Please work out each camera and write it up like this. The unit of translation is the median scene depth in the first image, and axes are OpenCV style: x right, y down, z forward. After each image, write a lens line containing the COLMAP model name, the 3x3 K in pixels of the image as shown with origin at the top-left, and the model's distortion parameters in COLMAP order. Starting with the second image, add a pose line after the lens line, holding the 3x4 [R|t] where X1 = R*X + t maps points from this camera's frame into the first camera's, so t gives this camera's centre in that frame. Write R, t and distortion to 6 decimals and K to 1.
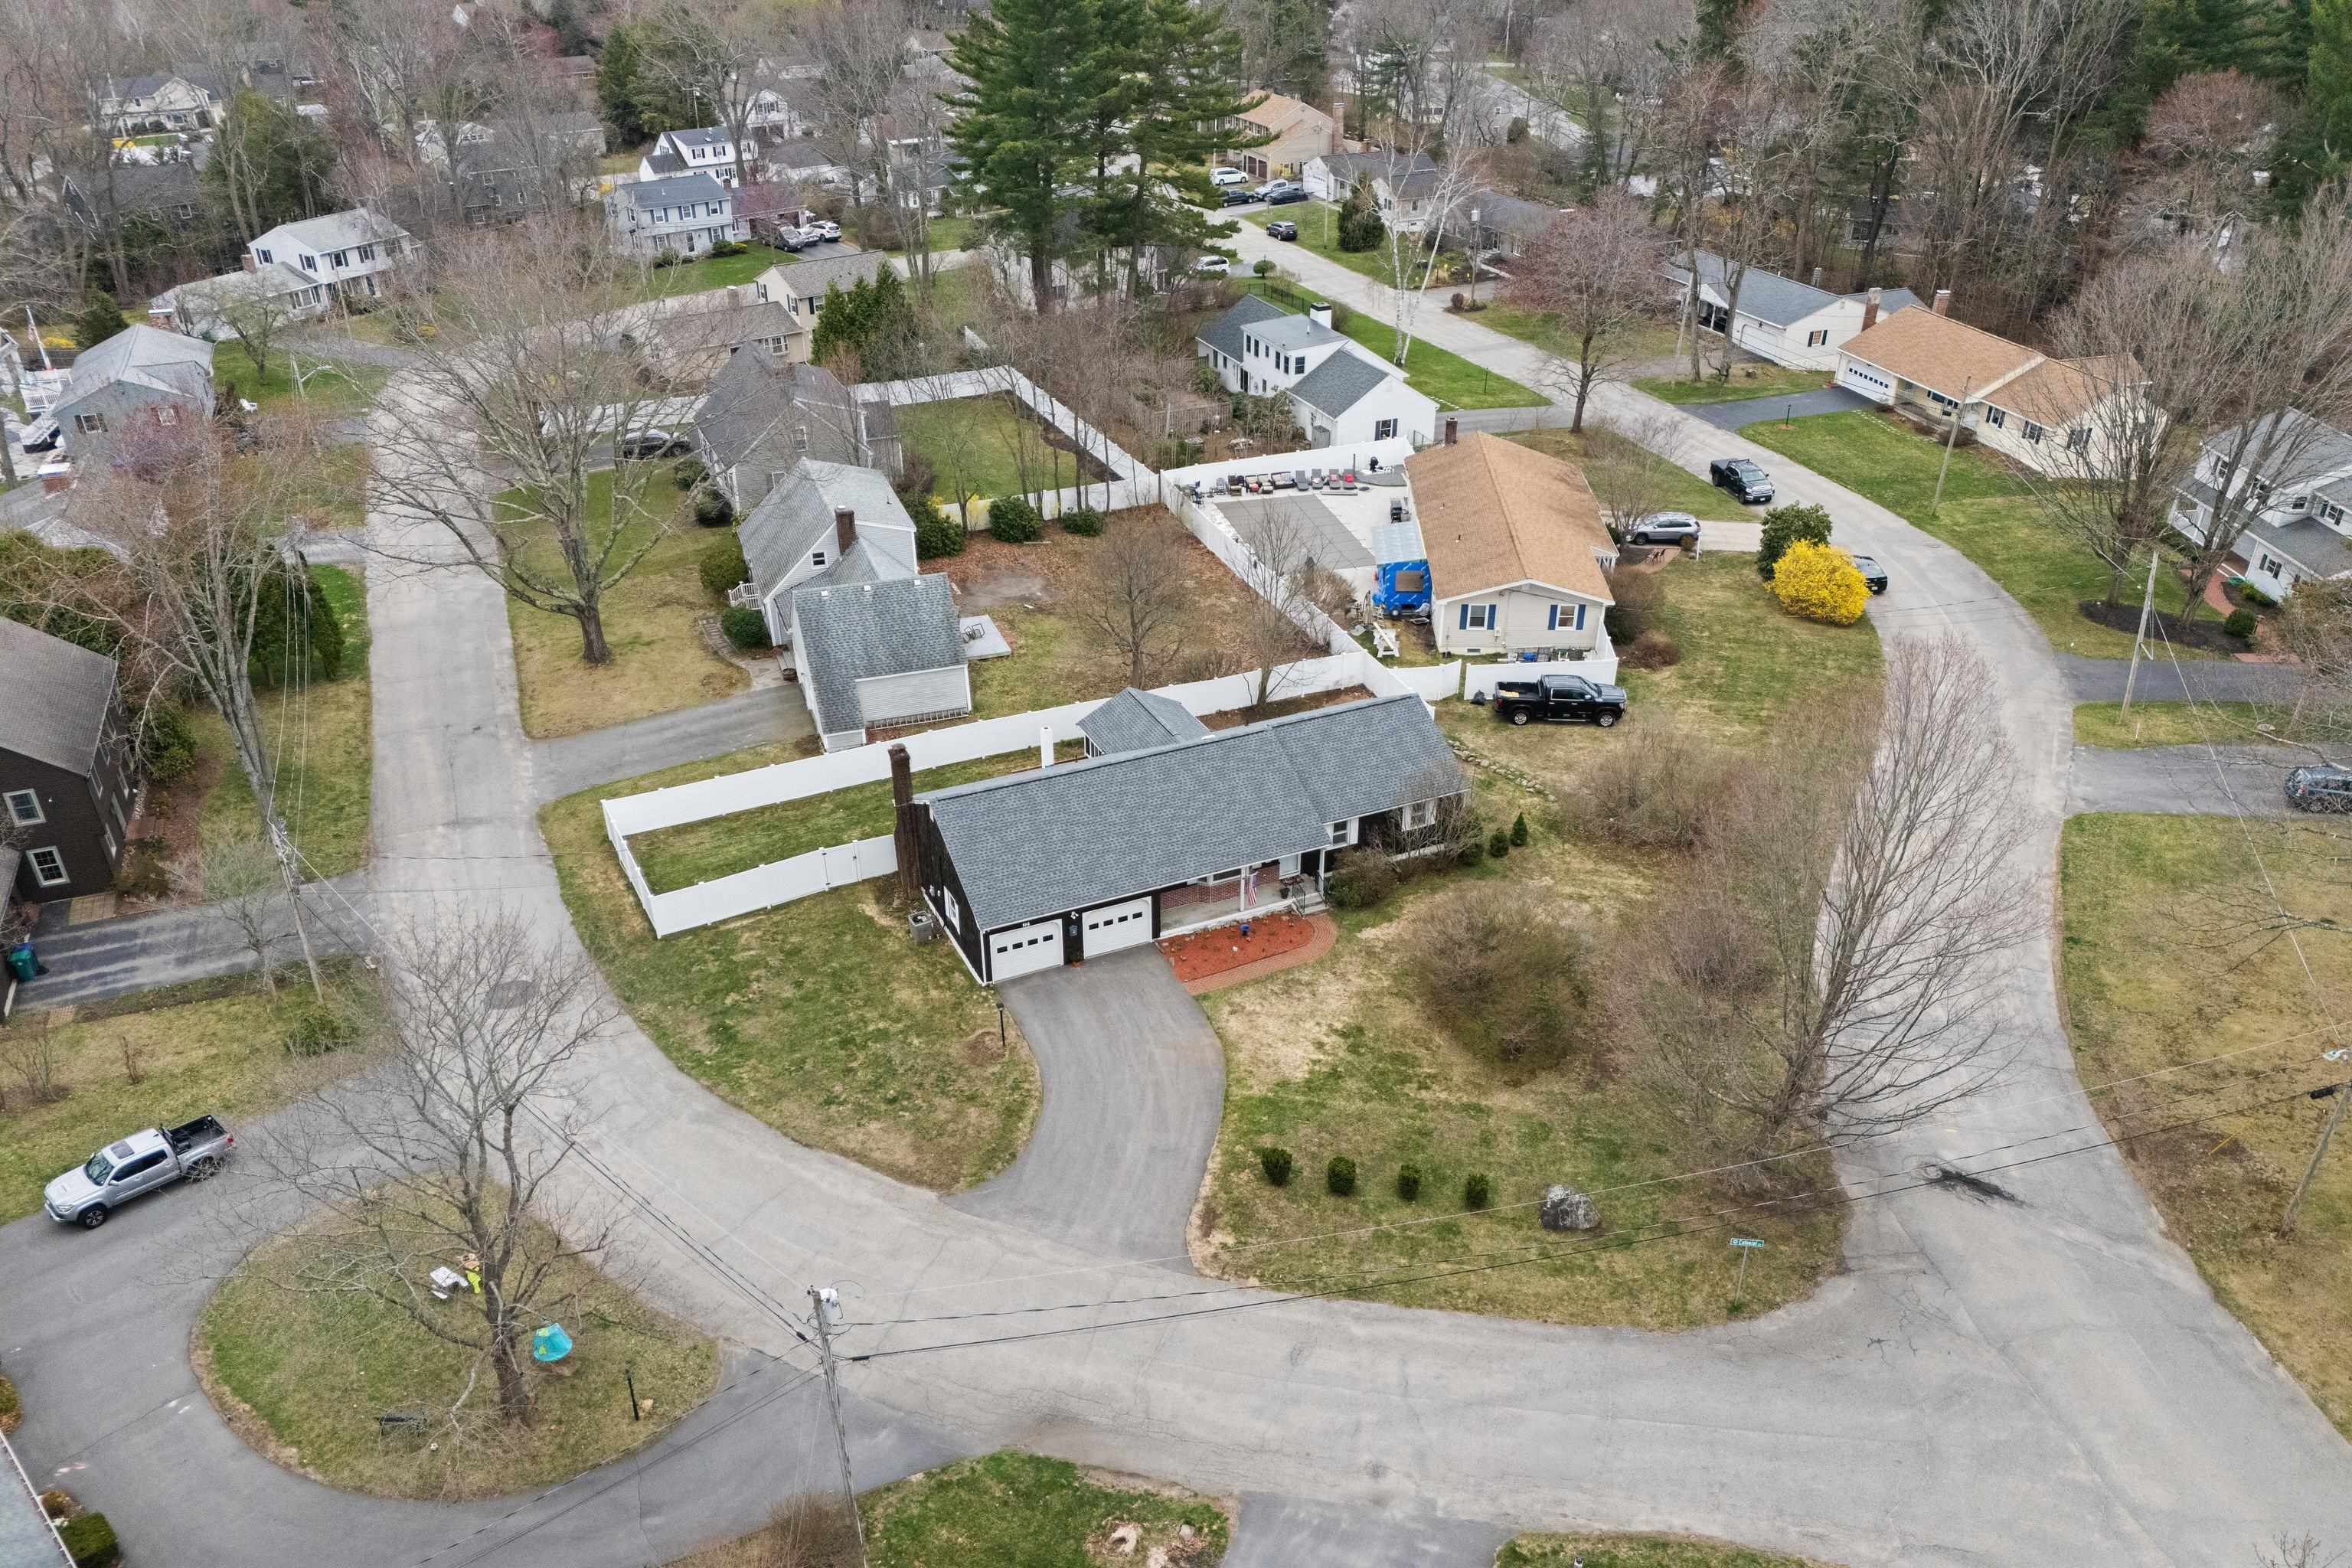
lens RADIAL K [[1739.3, 0, 1206.3], [0, 1739.3, 791.0], [0, 0, 1]] dist [0.119585, -0.130914]
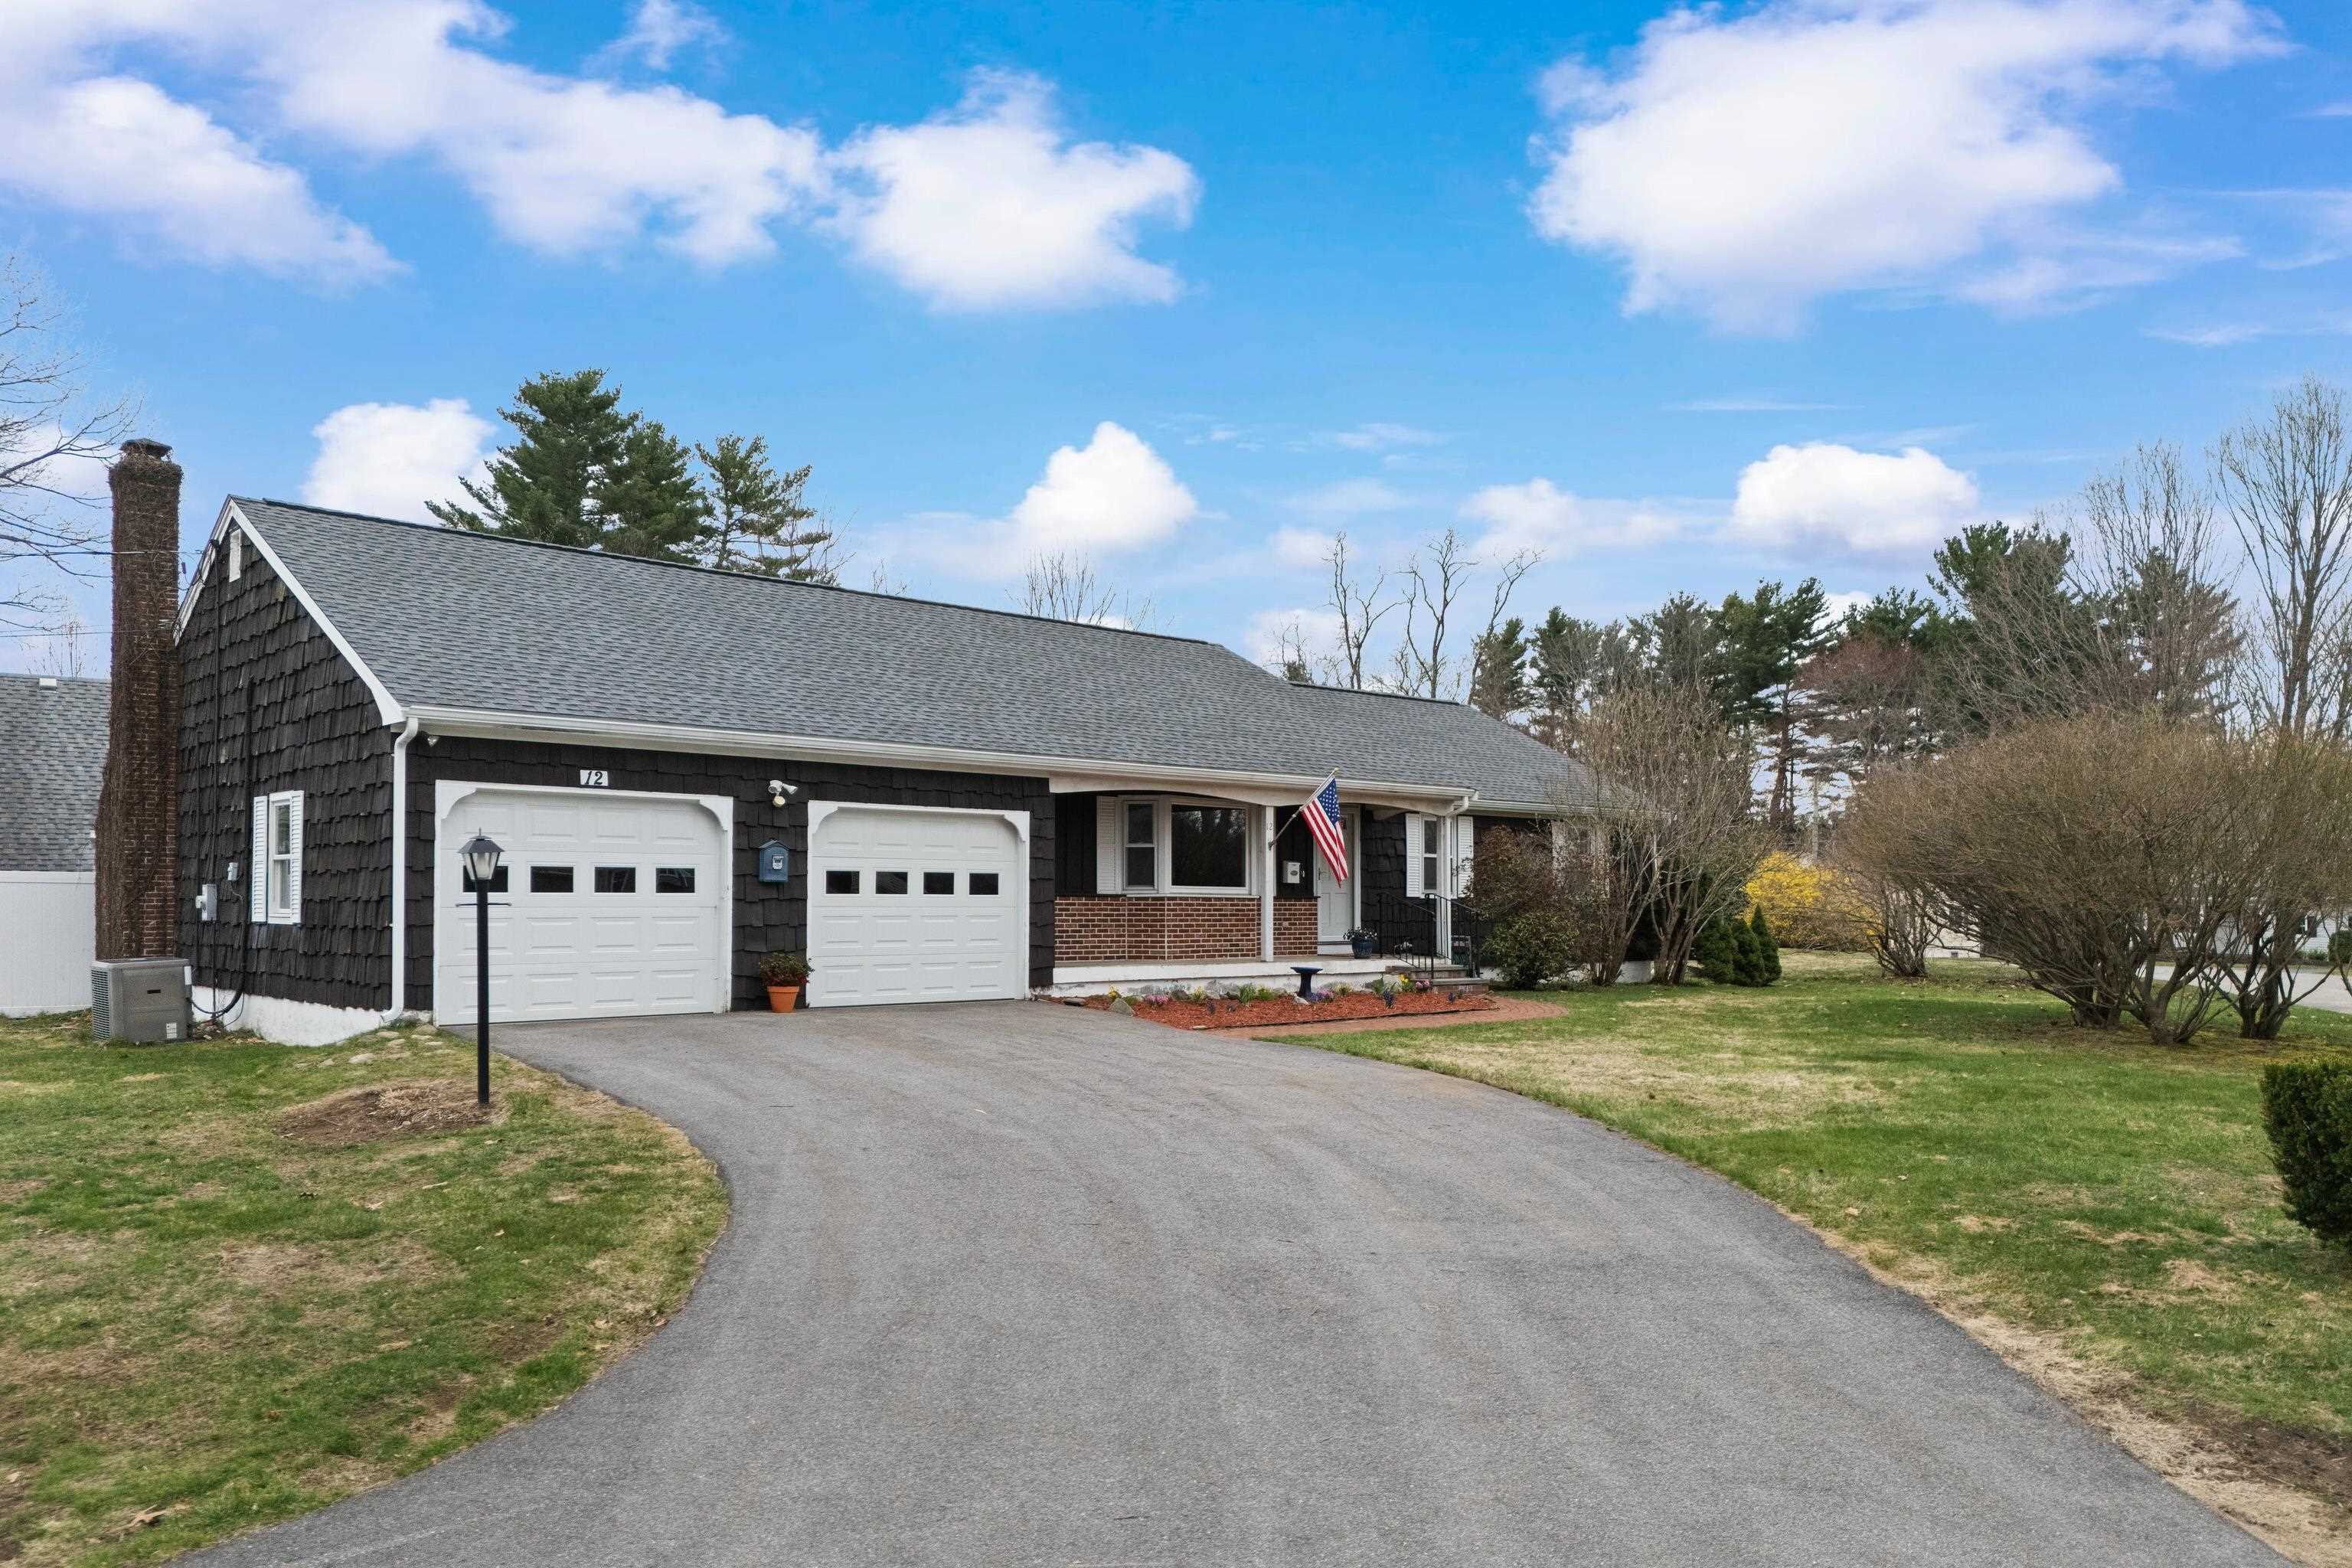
lens RADIAL K [[1708.3, 0, 1182.3], [0, 1708.3, 884.0], [0, 0, 1]] dist [0.084665, -0.085113]
pose [[0.959486, 0.000672, 0.281755, -0.101949], [0.136220, 0.874252, -0.465969, 0.242788], [-0.246638, 0.485471, 0.838742, 0.860457]]
